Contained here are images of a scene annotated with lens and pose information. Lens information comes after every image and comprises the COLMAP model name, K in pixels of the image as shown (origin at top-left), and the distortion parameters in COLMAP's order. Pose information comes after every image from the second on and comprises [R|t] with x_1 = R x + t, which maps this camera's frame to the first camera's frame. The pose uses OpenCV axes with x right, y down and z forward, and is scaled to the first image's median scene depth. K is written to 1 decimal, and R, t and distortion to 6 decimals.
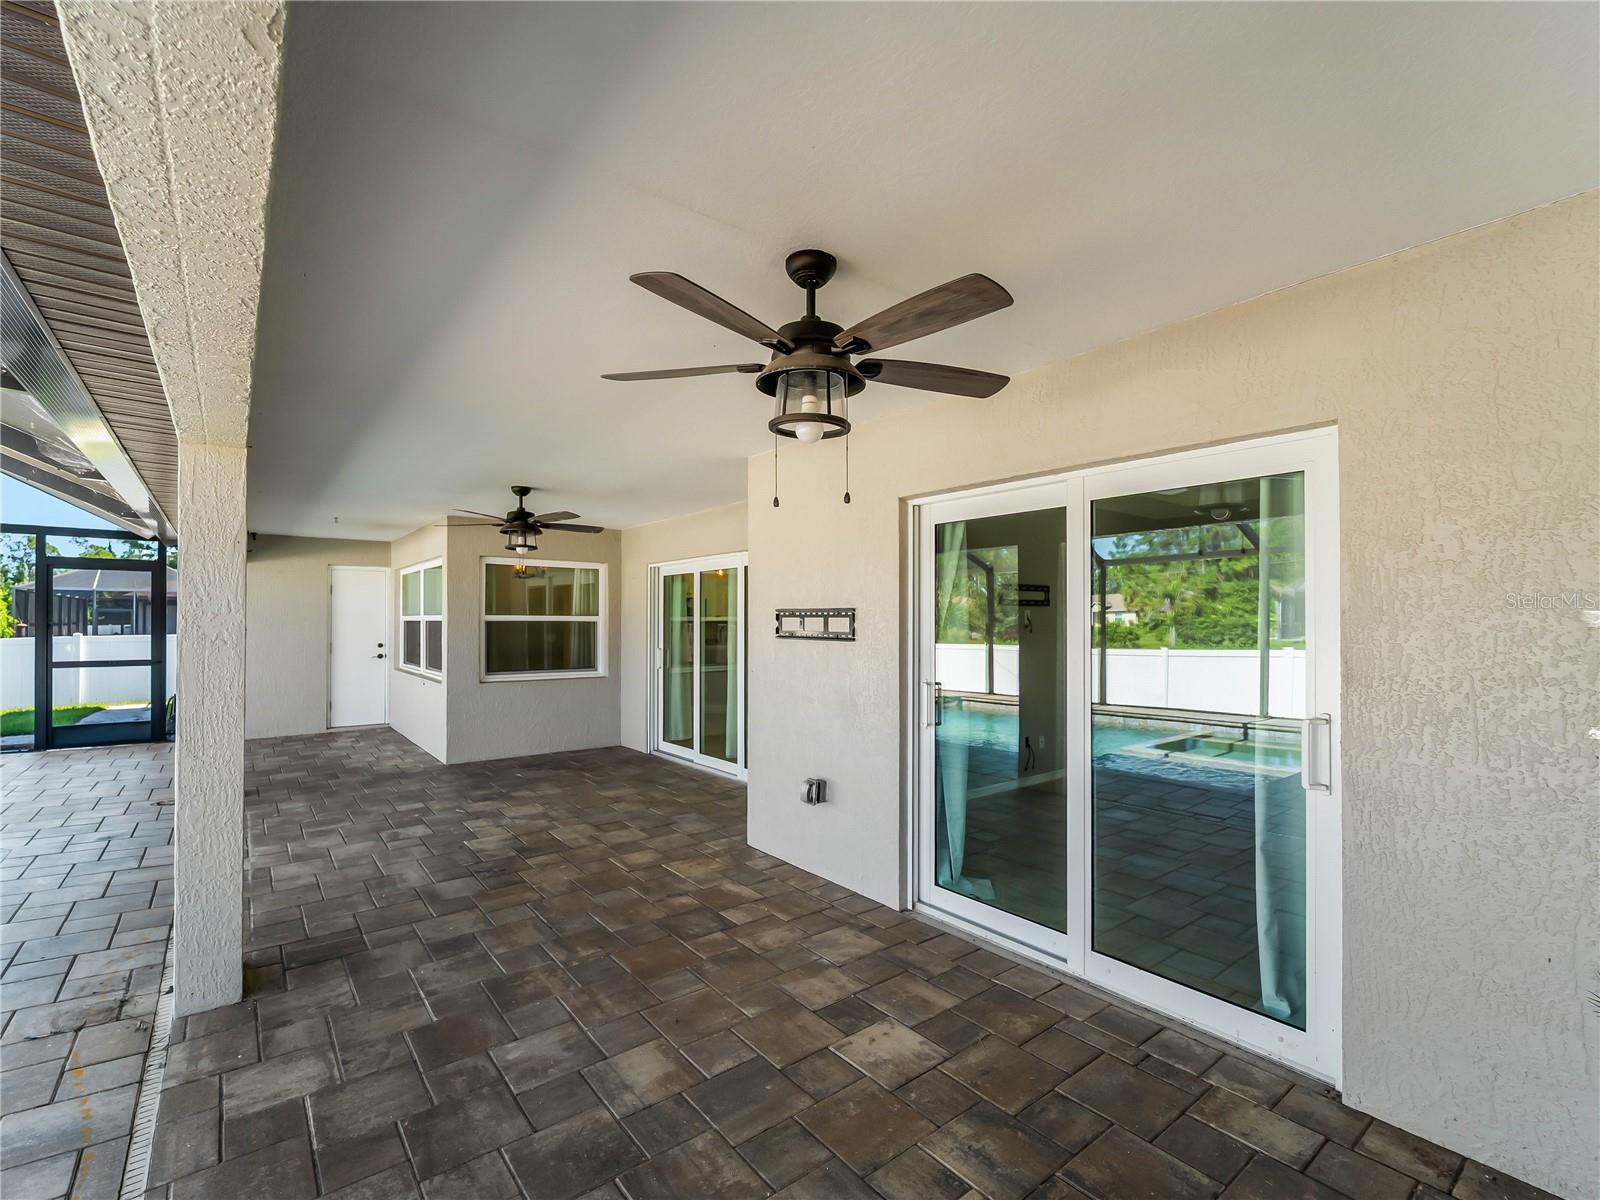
lens RADIAL K [[735.5, 0, 808.4], [0, 735.5, 610.4], [0, 0, 1]] dist [0.001435, -0.003355]
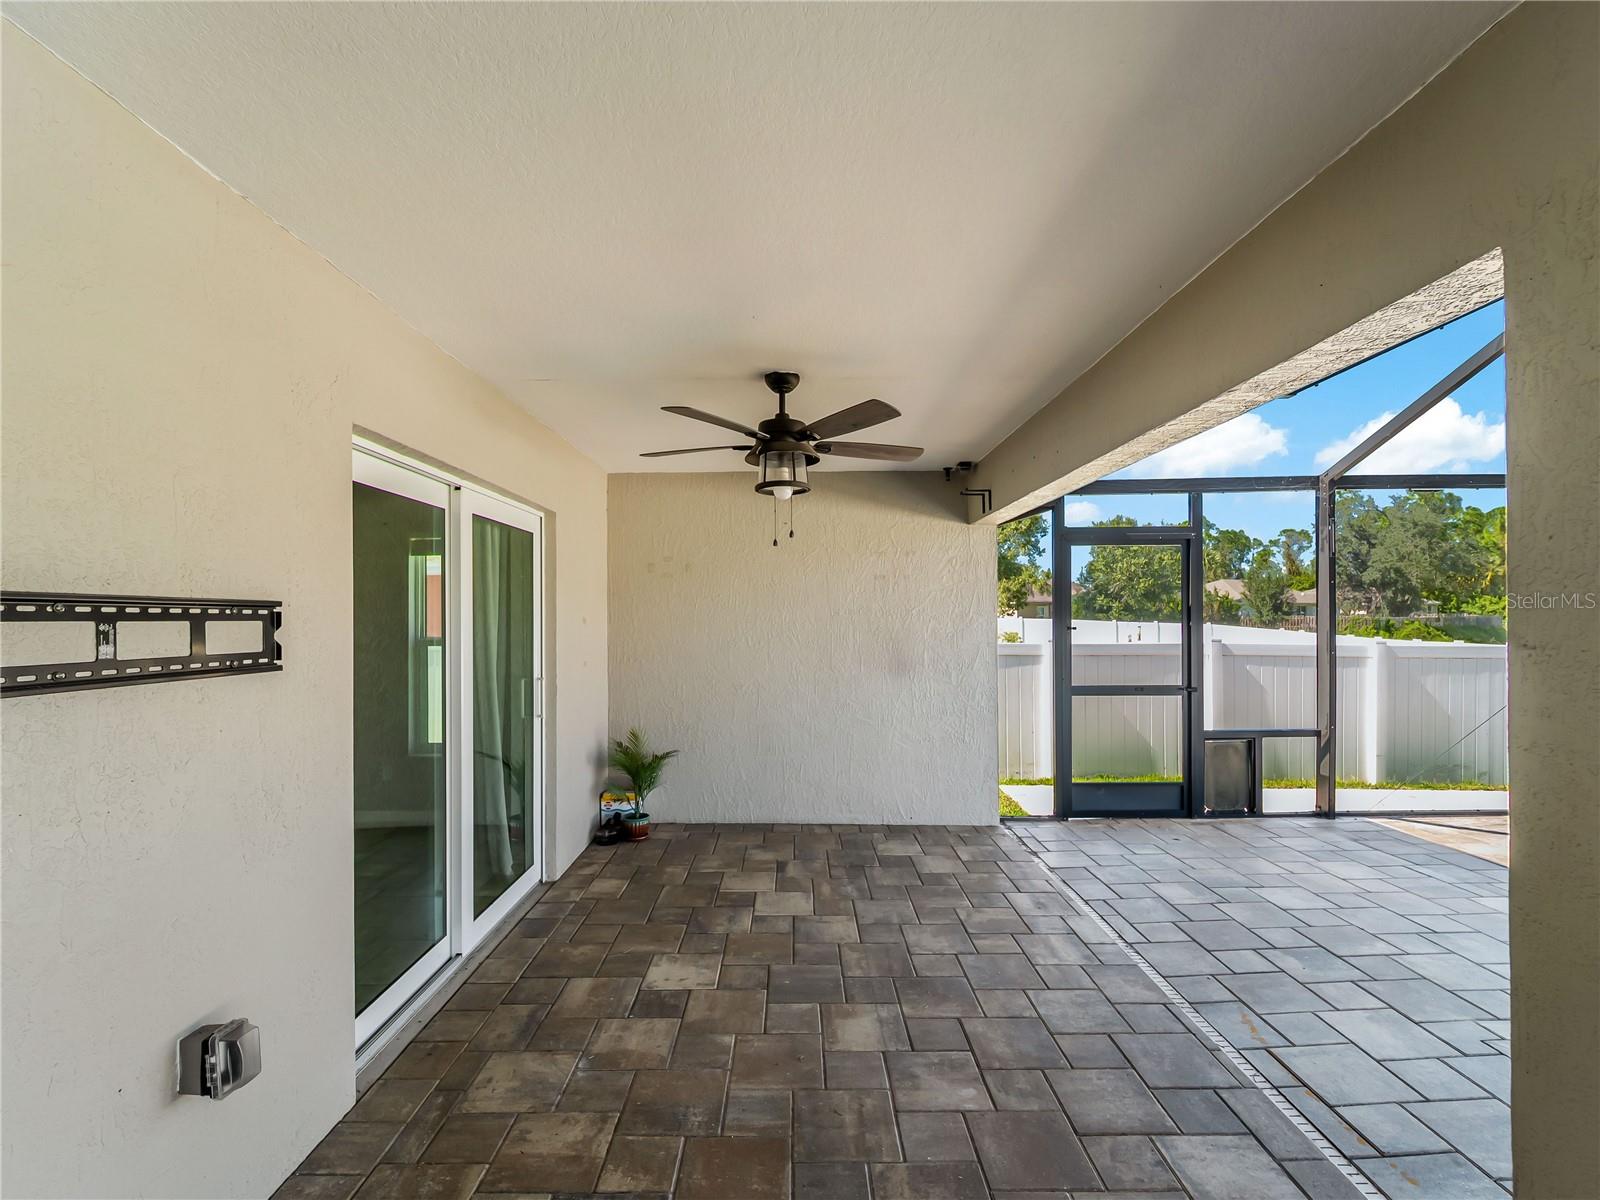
lens RADIAL K [[735.5, 0, 803.4], [0, 735.5, 621.9], [0, 0, 1]] dist [0.001435, -0.003355]
pose [[-0.792212, -0.003788, 0.610234, -0.511494], [-0.005489, 0.999985, -0.000919, 0.009630], [-0.610221, -0.004078, -0.792221, 1.191895]]
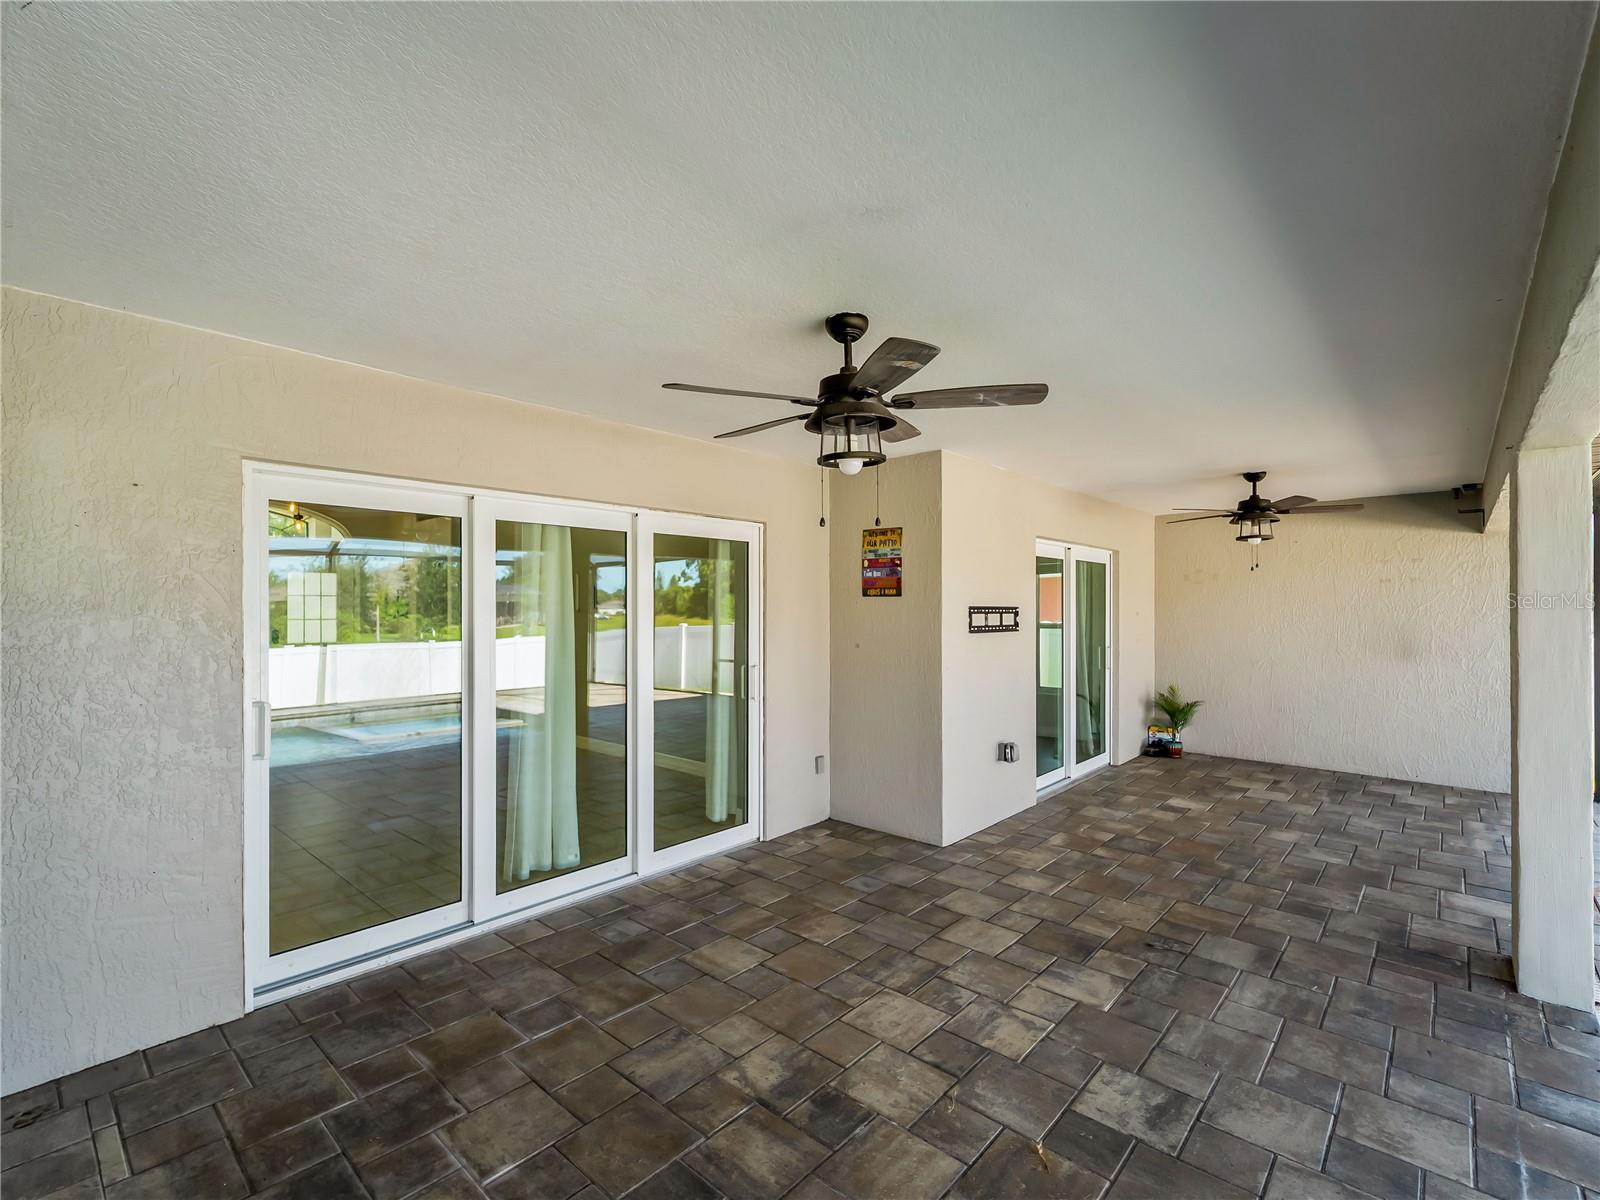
lens RADIAL K [[735.5, 0, 799.9], [0, 735.5, 604.2], [0, 0, 1]] dist [0.001435, -0.003355]
pose [[-0.177143, 0.004199, 0.984176, -1.236720], [-0.011715, 0.999911, -0.006375, 0.005953], [-0.984115, -0.012658, -0.177078, 1.671705]]
